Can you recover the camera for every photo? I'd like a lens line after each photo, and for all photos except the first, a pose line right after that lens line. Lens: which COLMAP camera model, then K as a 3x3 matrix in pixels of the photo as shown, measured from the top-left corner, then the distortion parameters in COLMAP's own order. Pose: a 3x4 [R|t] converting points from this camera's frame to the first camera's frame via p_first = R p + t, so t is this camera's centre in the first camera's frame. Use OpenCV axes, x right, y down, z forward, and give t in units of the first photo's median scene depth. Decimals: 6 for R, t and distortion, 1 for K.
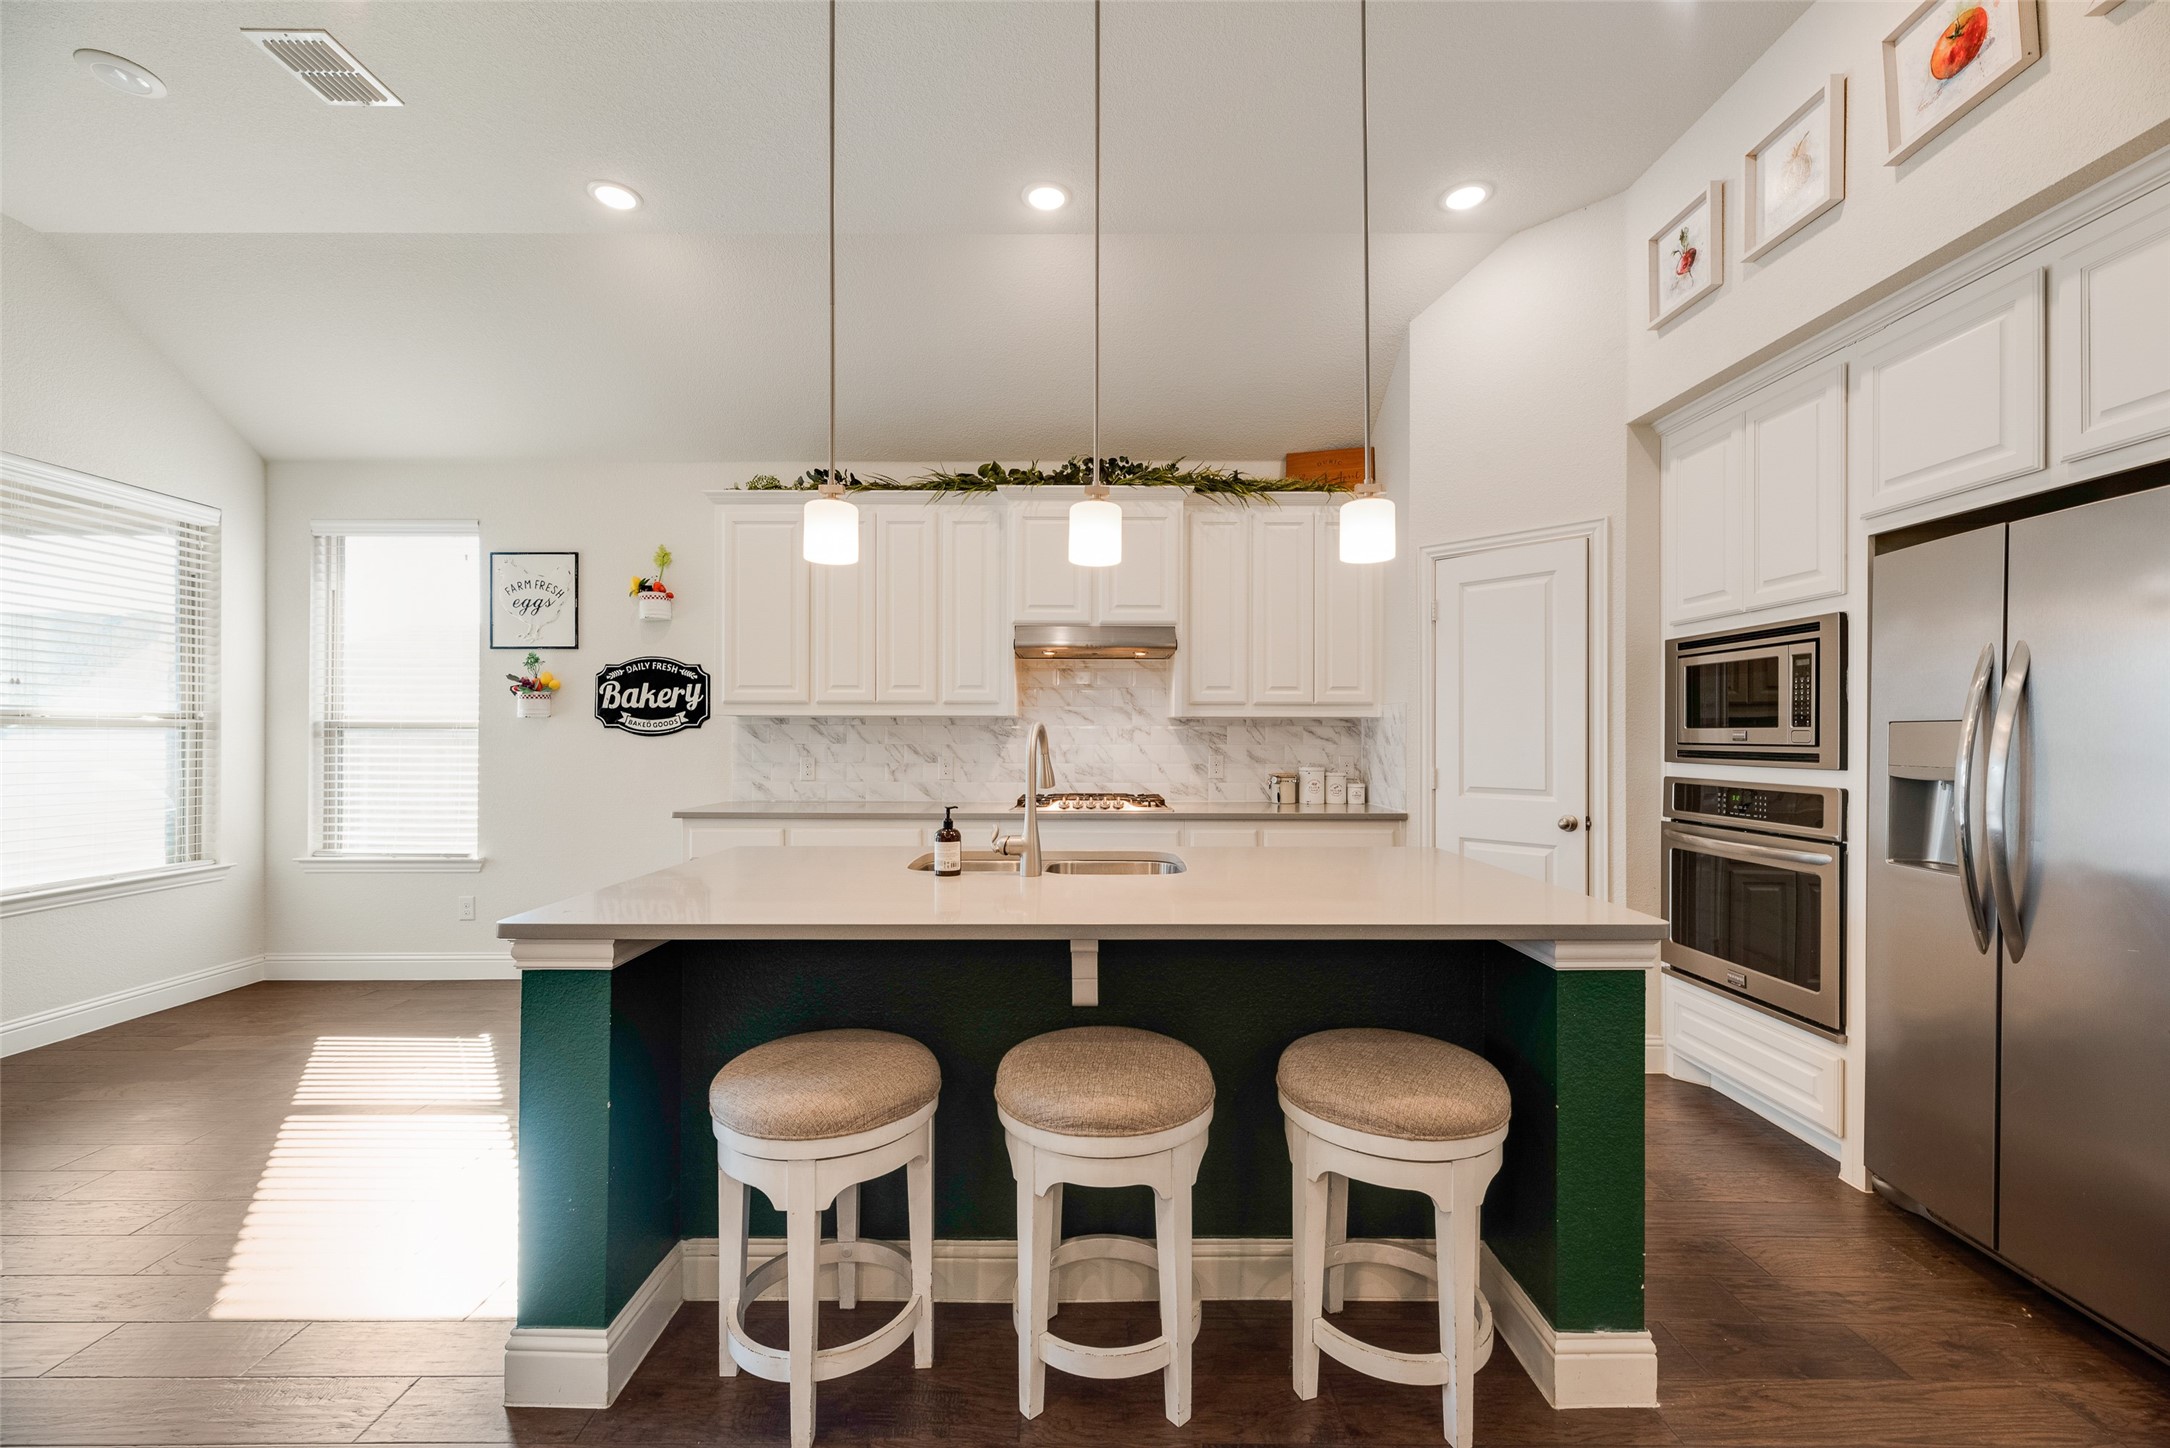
lens RADIAL K [[877.4, 0, 1082.6], [0, 877.4, 734.9], [0, 0, 1]] dist [-0.001263, -0.000790]
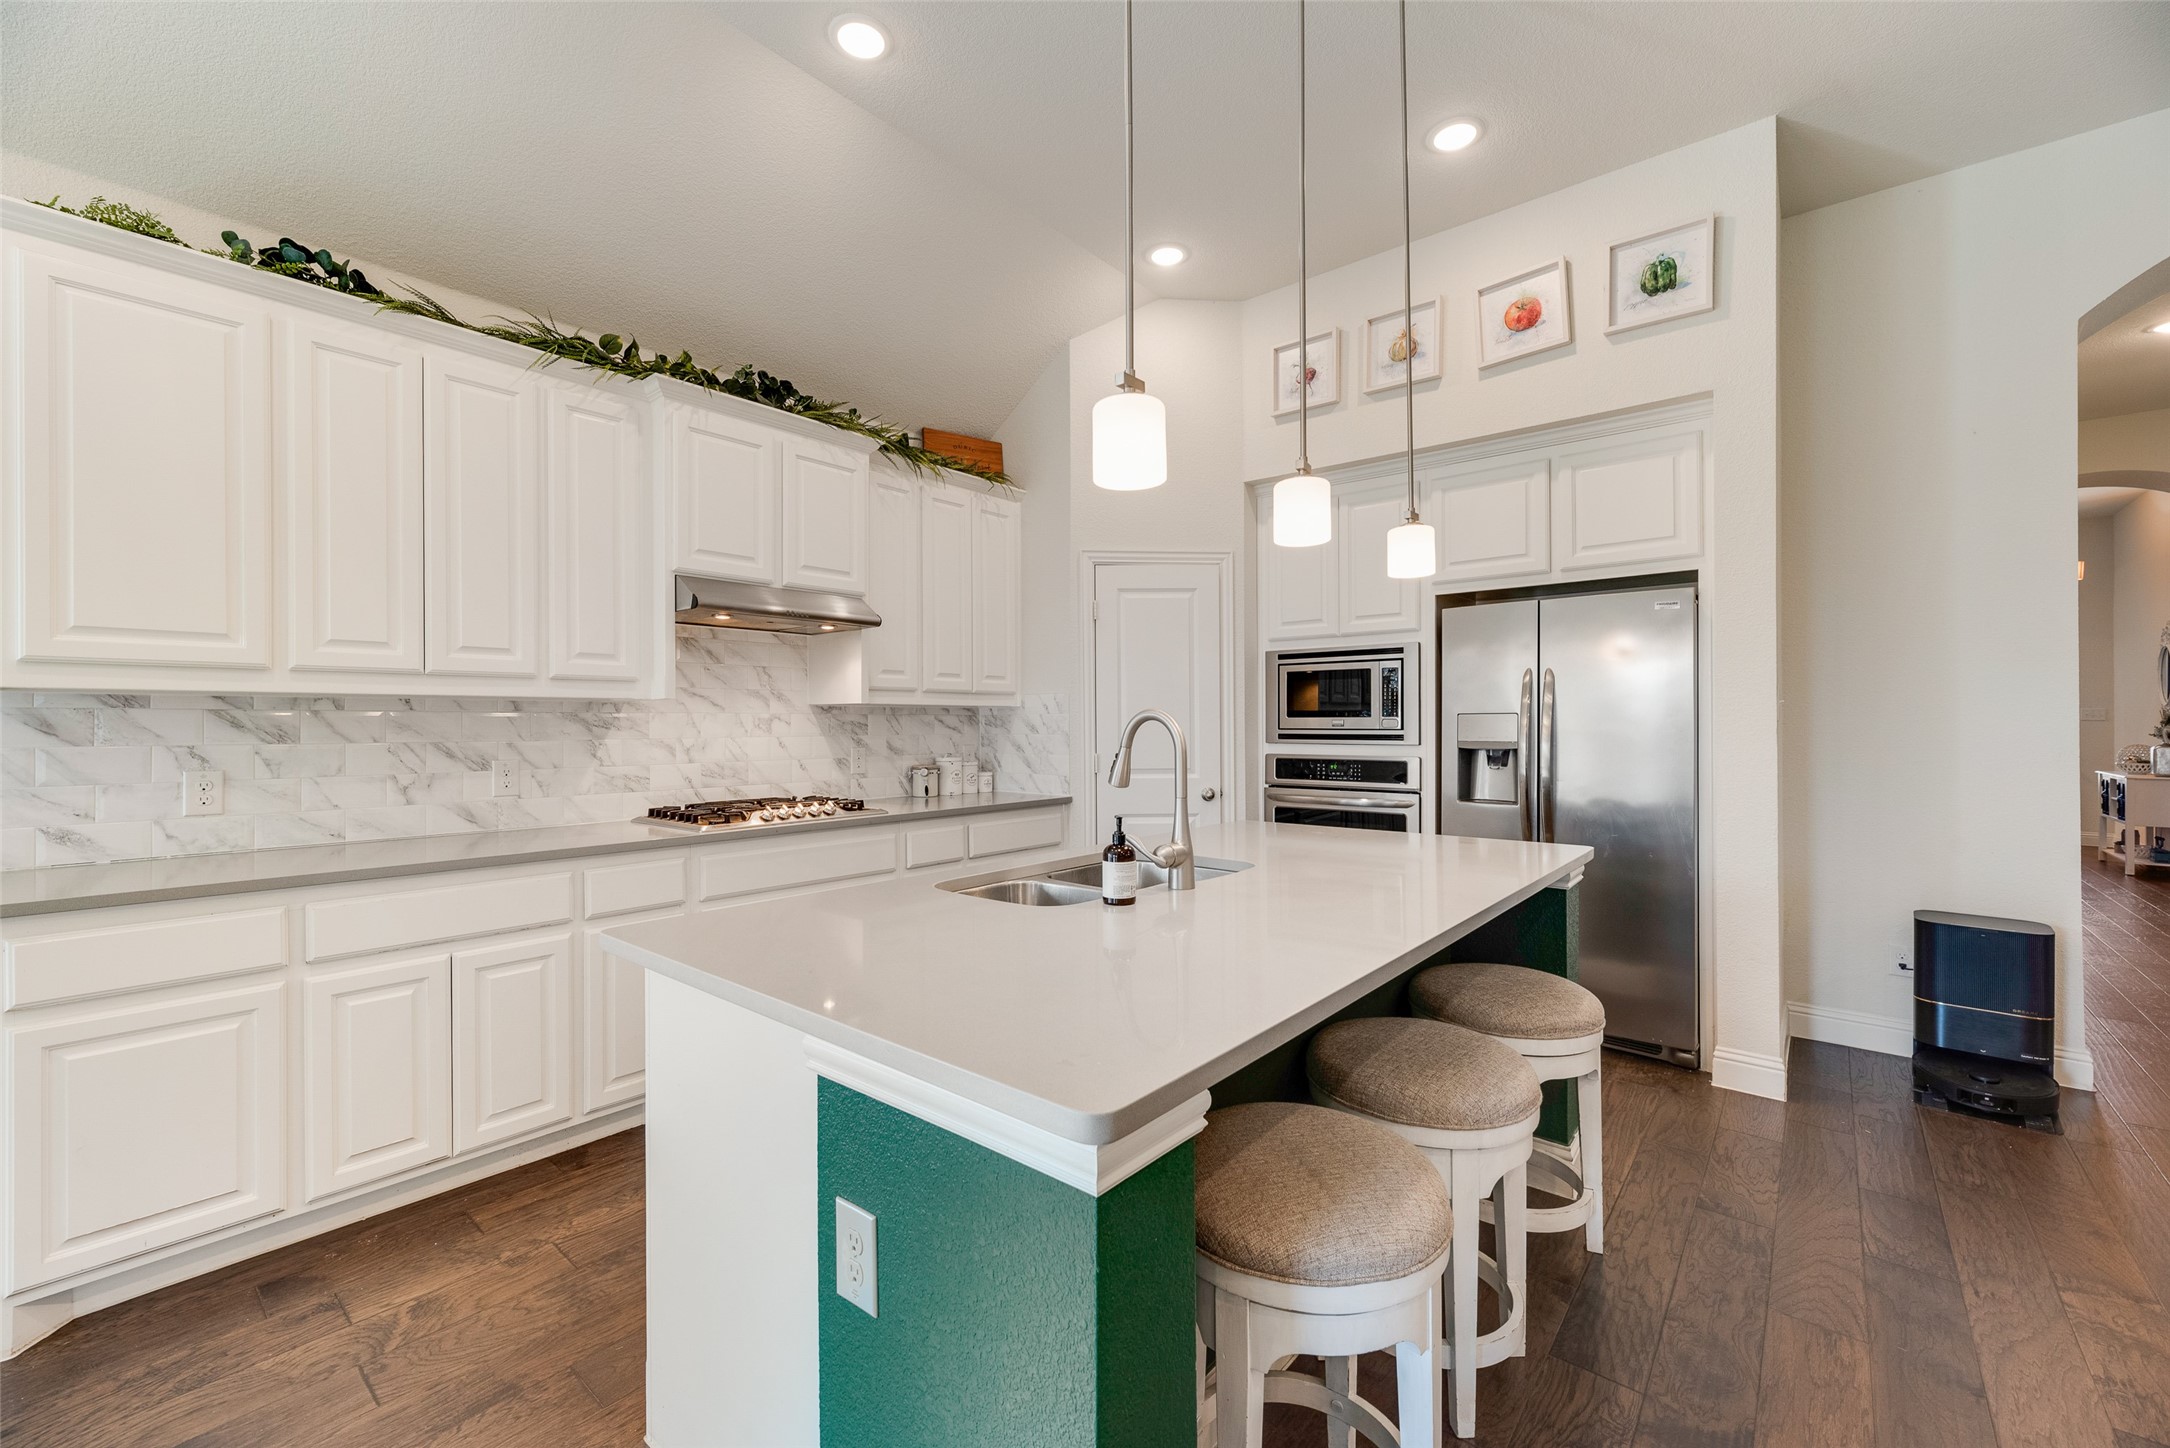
lens RADIAL K [[877.4, 0, 1087.7], [0, 877.4, 723.5], [0, 0, 1]] dist [-0.001263, -0.000790]
pose [[0.636962, -0.004295, 0.770883, -0.426431], [0.004677, 0.999988, 0.001707, -0.001798], [-0.770881, 0.002519, 0.636974, 0.286288]]
